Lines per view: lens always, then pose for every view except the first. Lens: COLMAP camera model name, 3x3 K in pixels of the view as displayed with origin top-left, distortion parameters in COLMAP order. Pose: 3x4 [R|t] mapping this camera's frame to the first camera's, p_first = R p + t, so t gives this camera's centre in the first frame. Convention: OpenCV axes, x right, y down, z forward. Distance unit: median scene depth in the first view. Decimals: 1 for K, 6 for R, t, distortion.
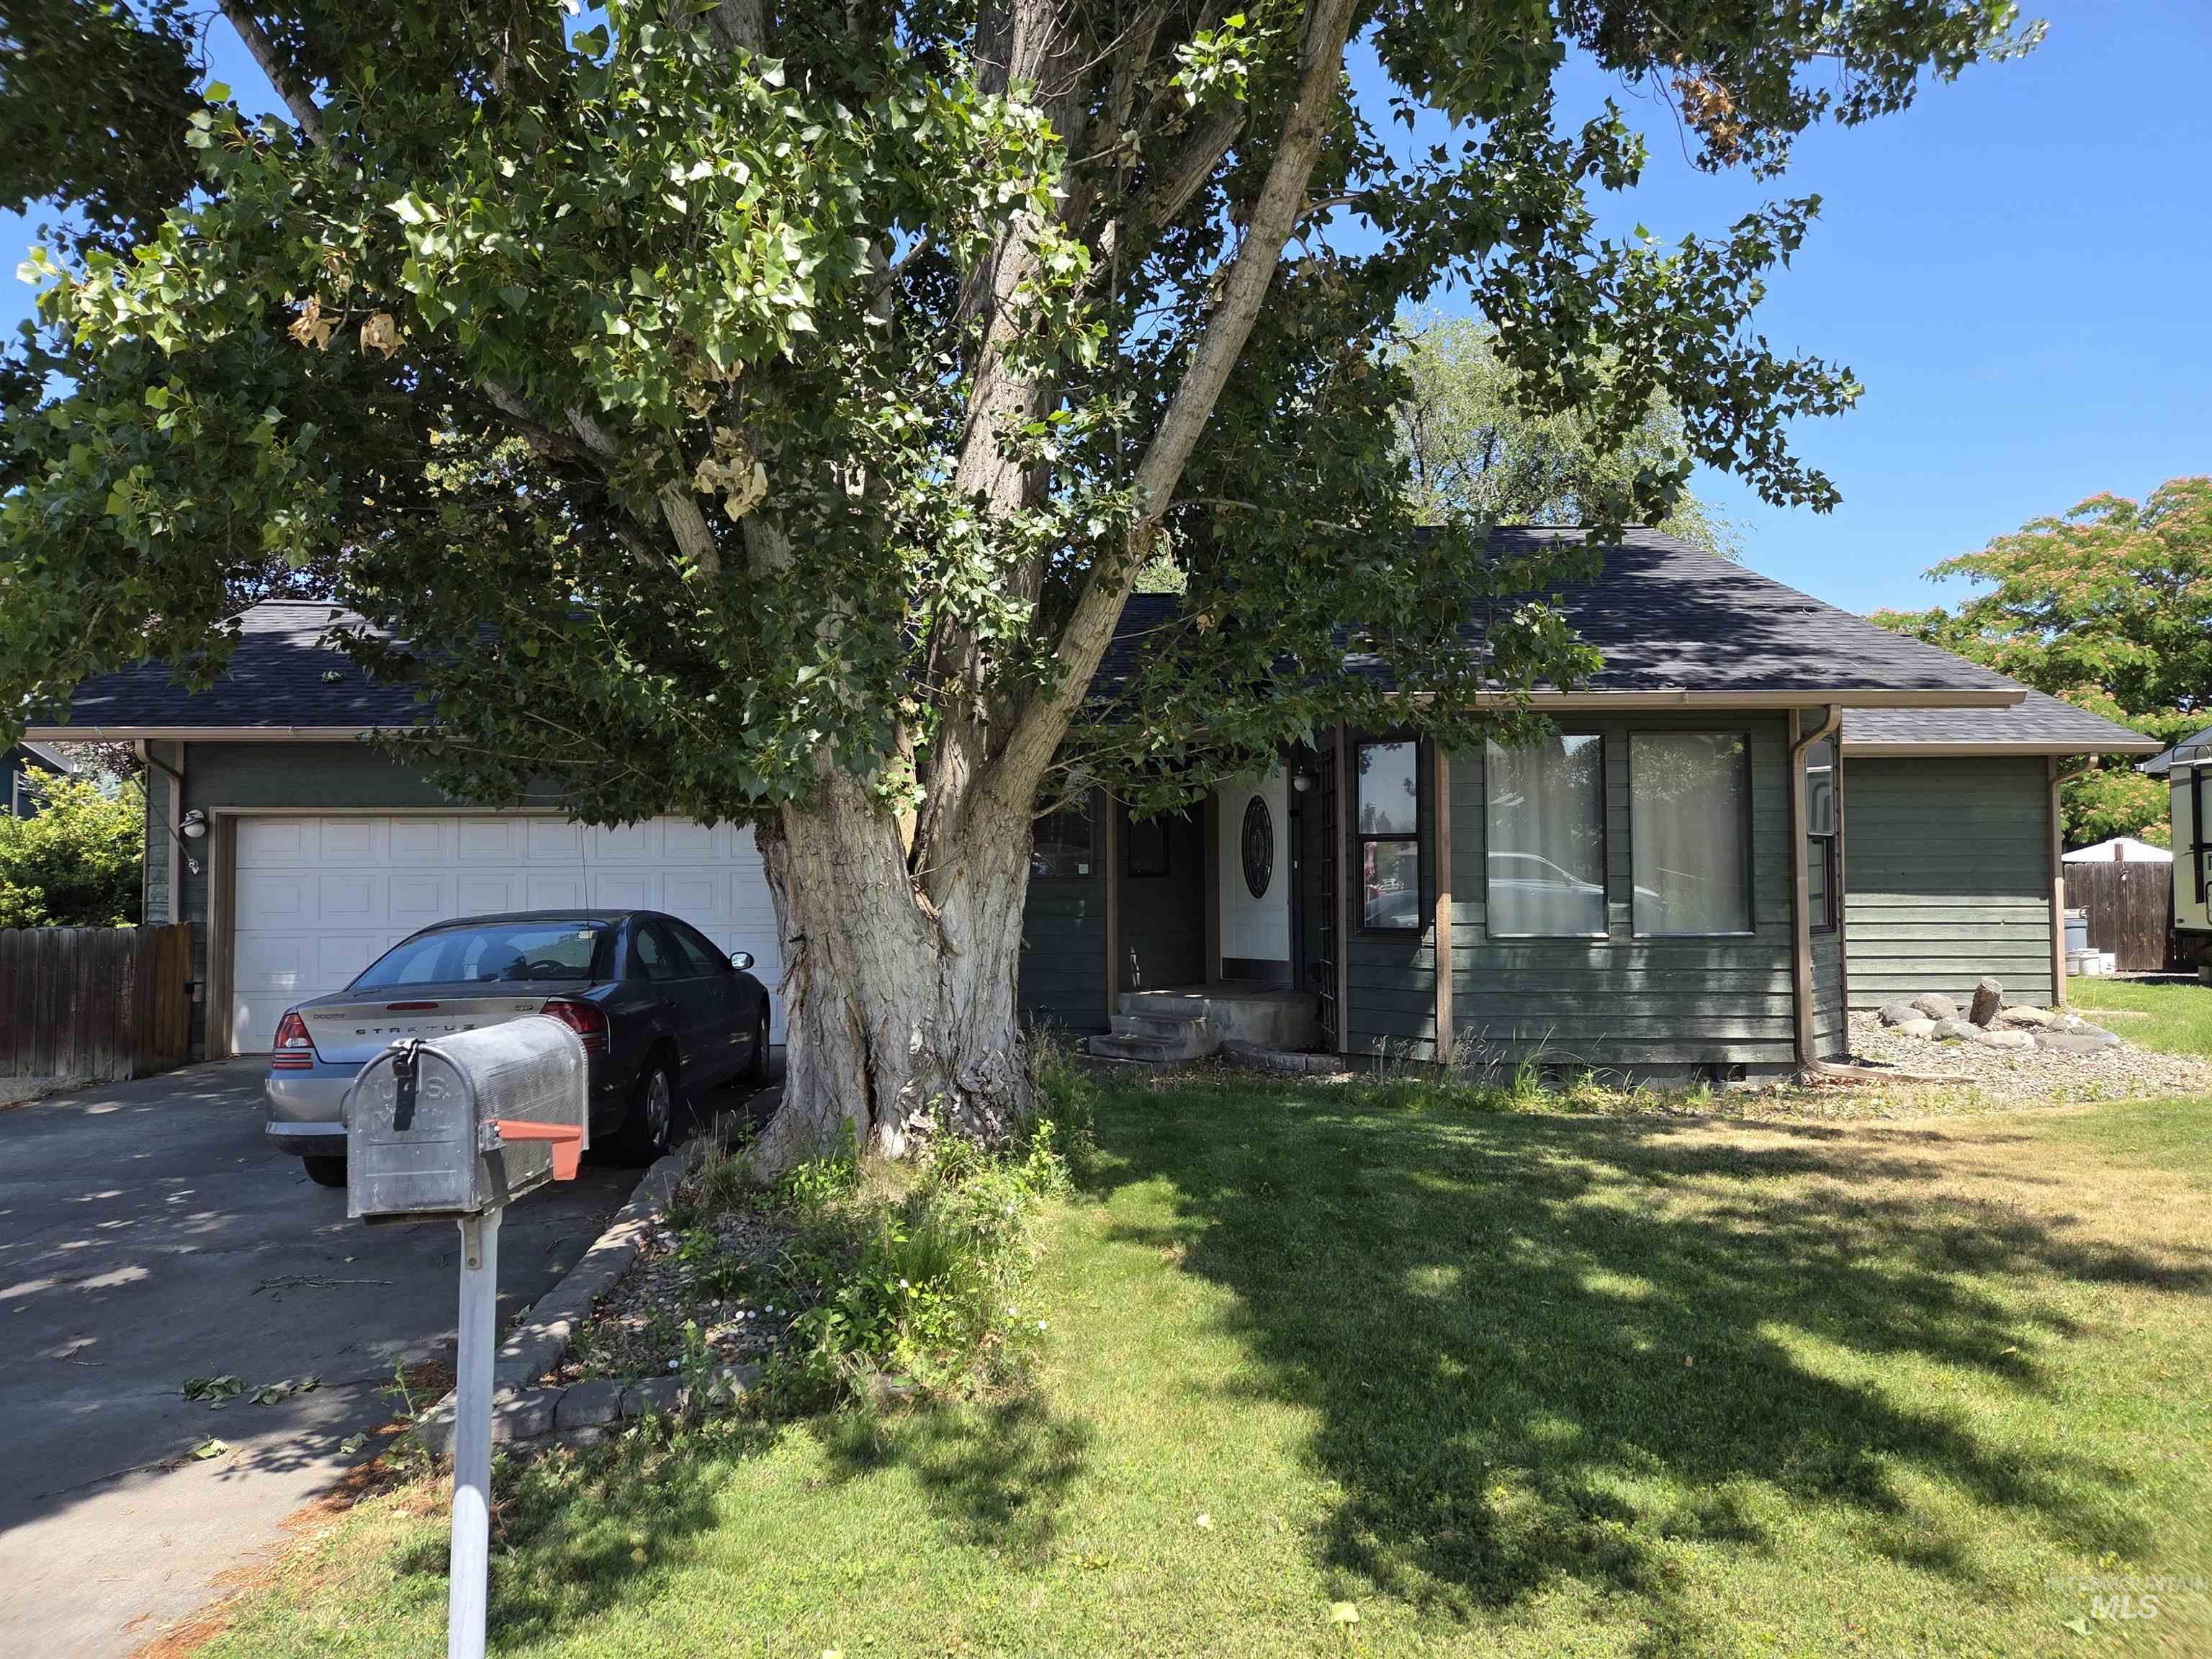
lens RADIAL K [[1456.2, 0, 1090.7], [0, 1456.2, 824.0], [0, 0, 1]] dist [0.069896, -0.050880]
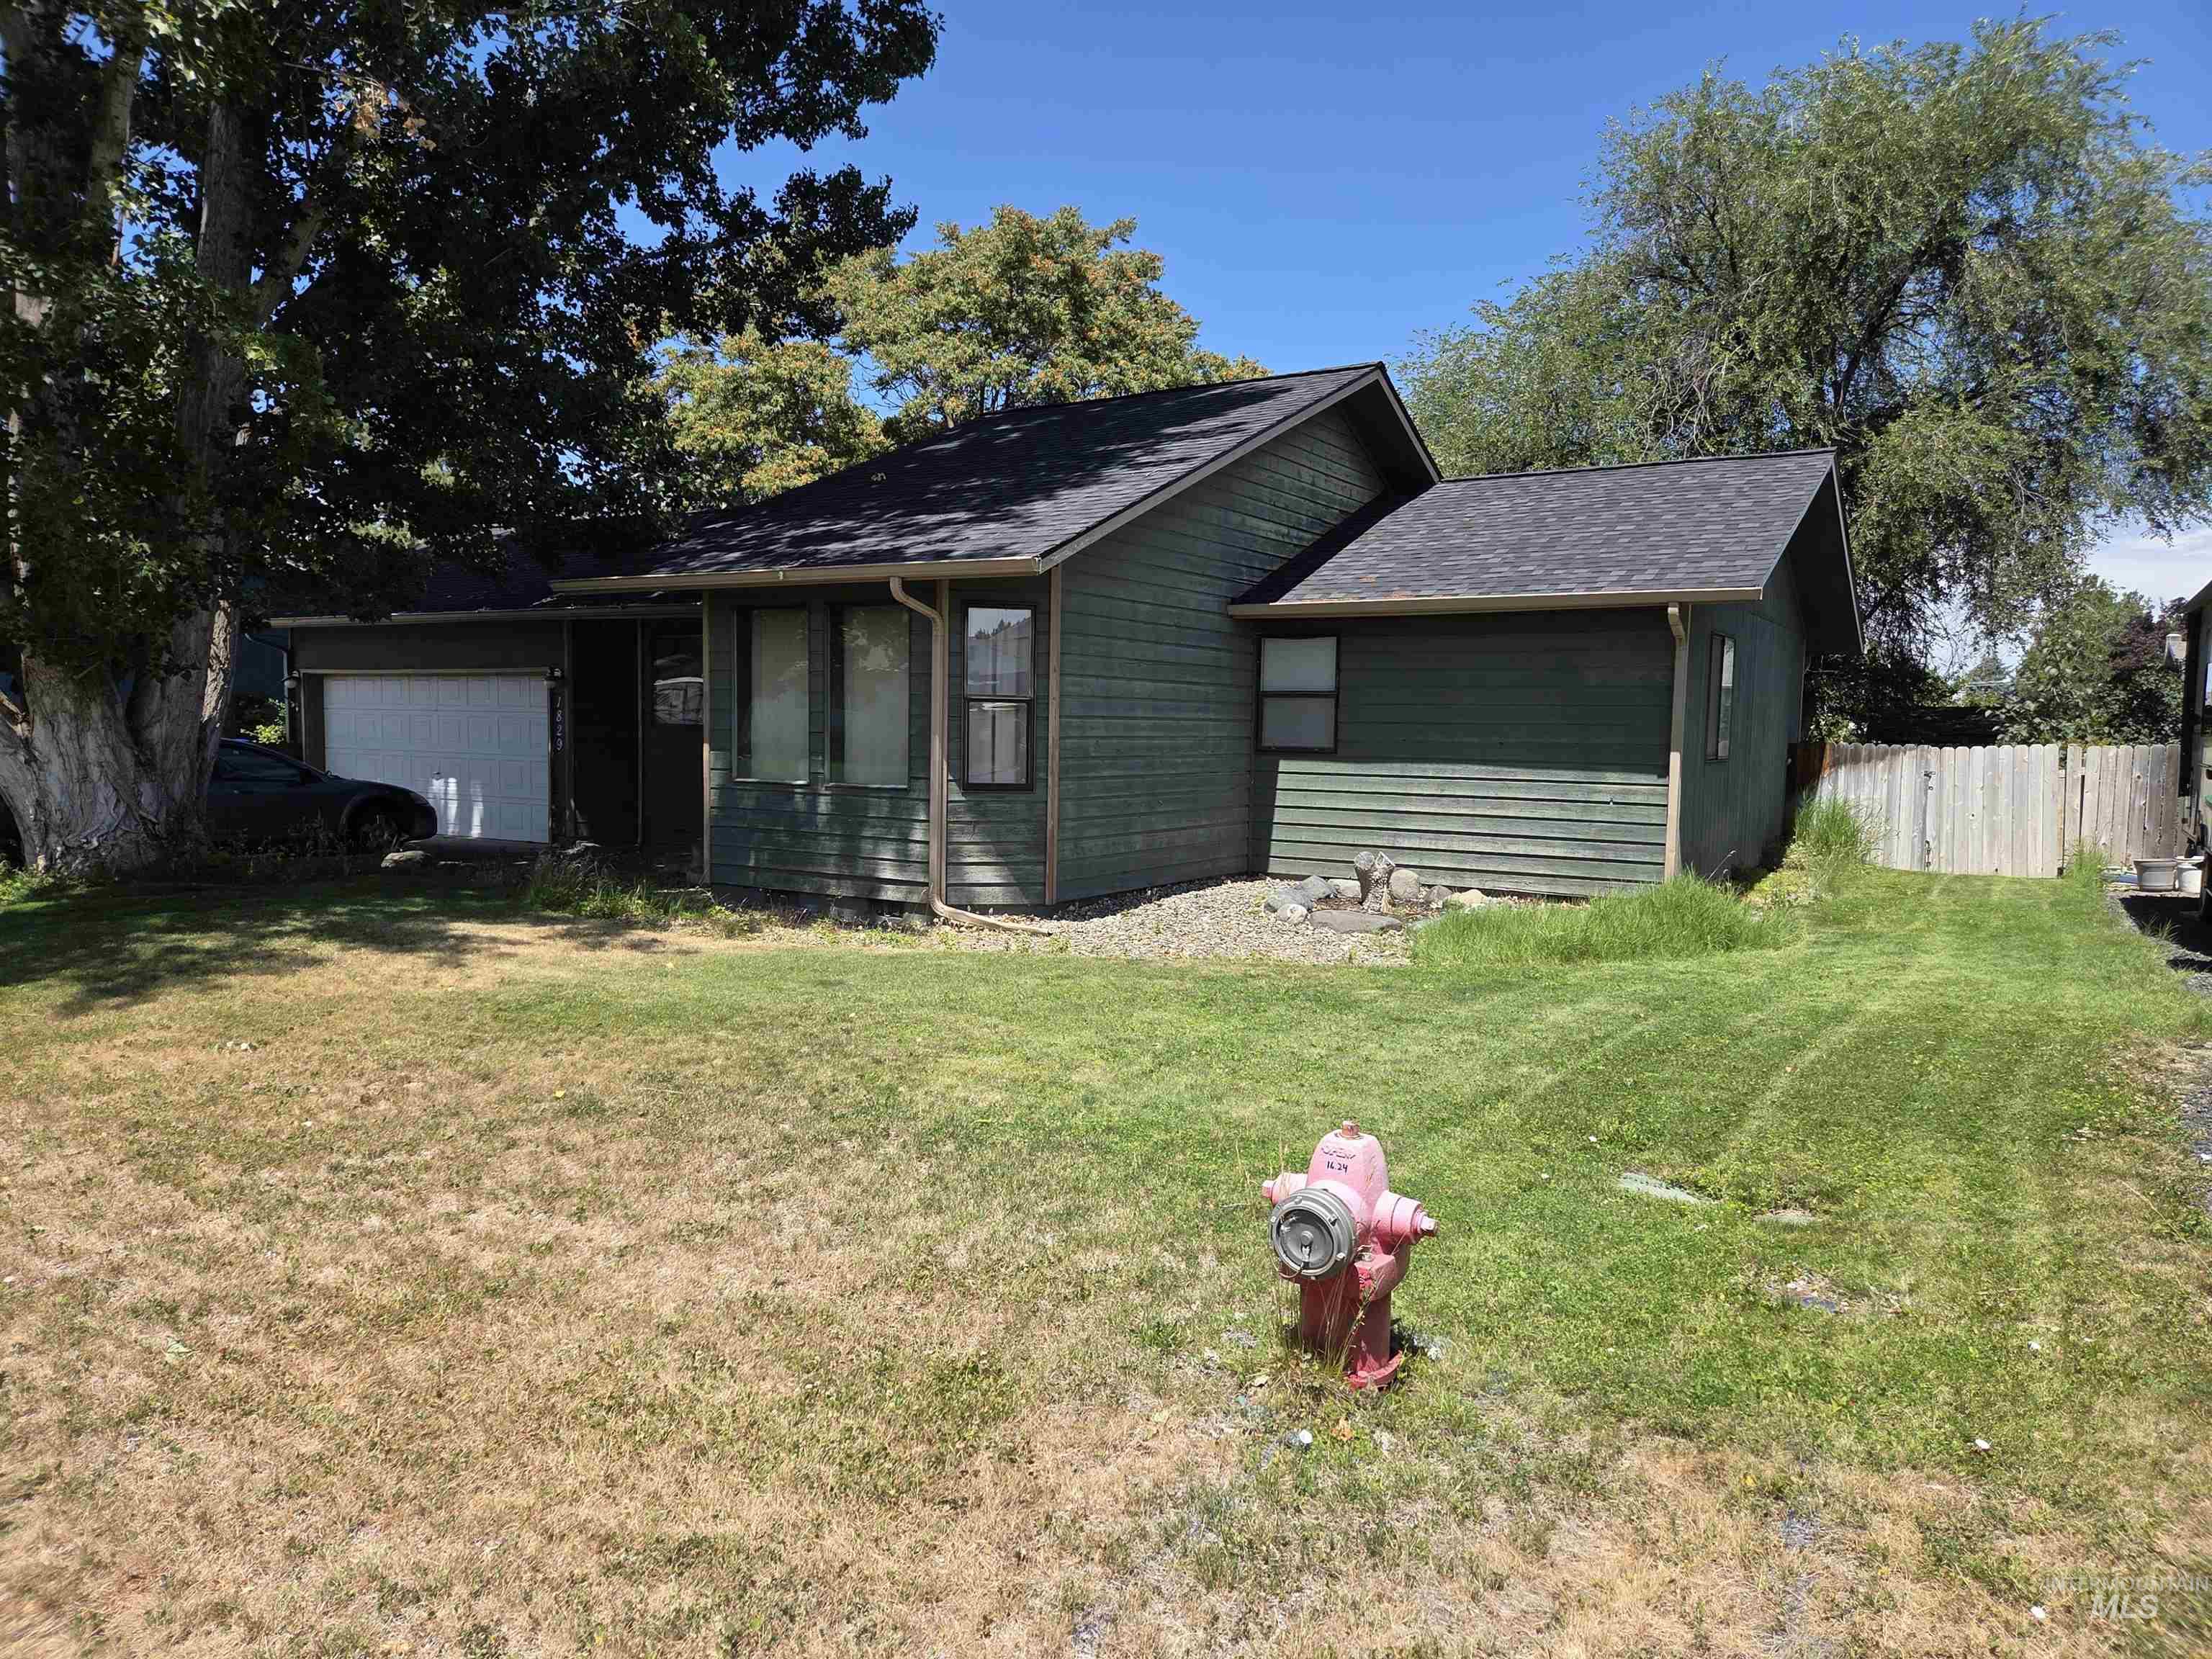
lens RADIAL K [[1456.2, 0, 1090.7], [0, 1456.2, 824.0], [0, 0, 1]] dist [0.069896, -0.050880]
pose [[0.834270, 0.056116, -0.548493, 1.170703], [-0.003264, 0.995292, 0.096863, -0.004416], [0.551347, -0.079020, 0.830525, 0.162450]]
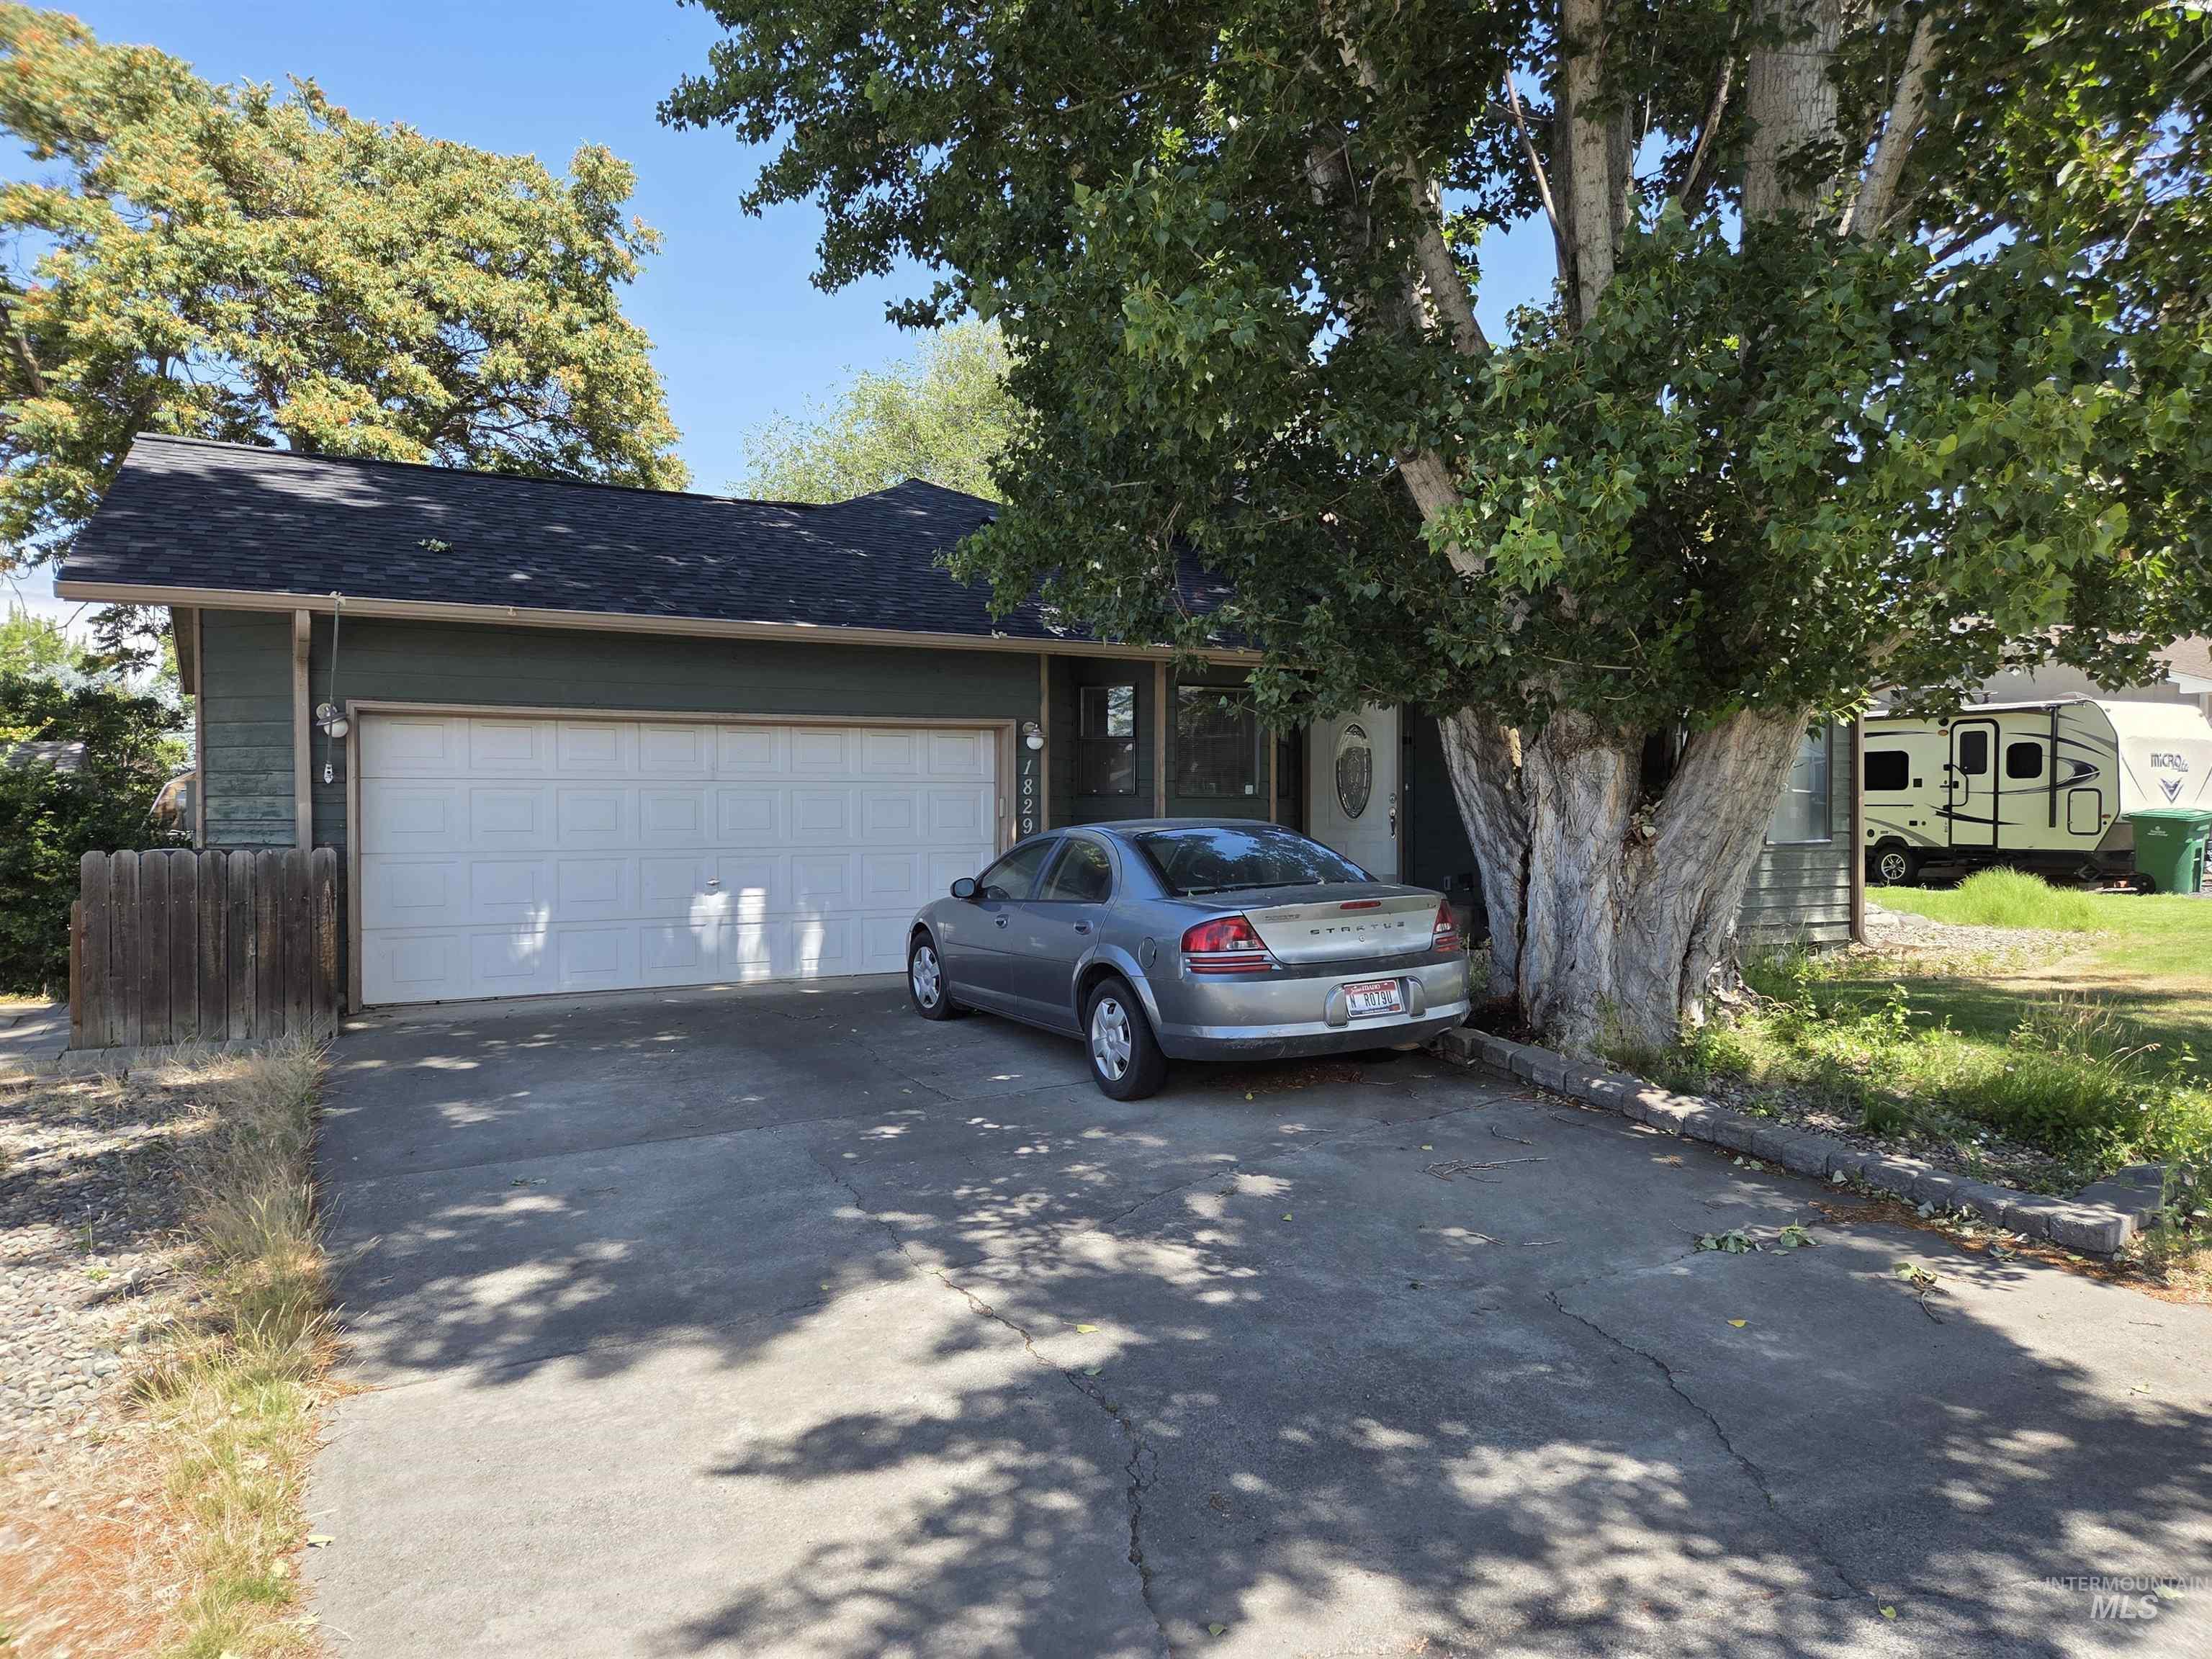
lens RADIAL K [[1456.2, 0, 1090.7], [0, 1456.2, 824.0], [0, 0, 1]] dist [0.069896, -0.050880]
pose [[0.894408, -0.000501, 0.447252, -0.714181], [-0.017418, 0.999202, 0.035951, 0.023895], [-0.446913, -0.039945, 0.893685, 0.130847]]
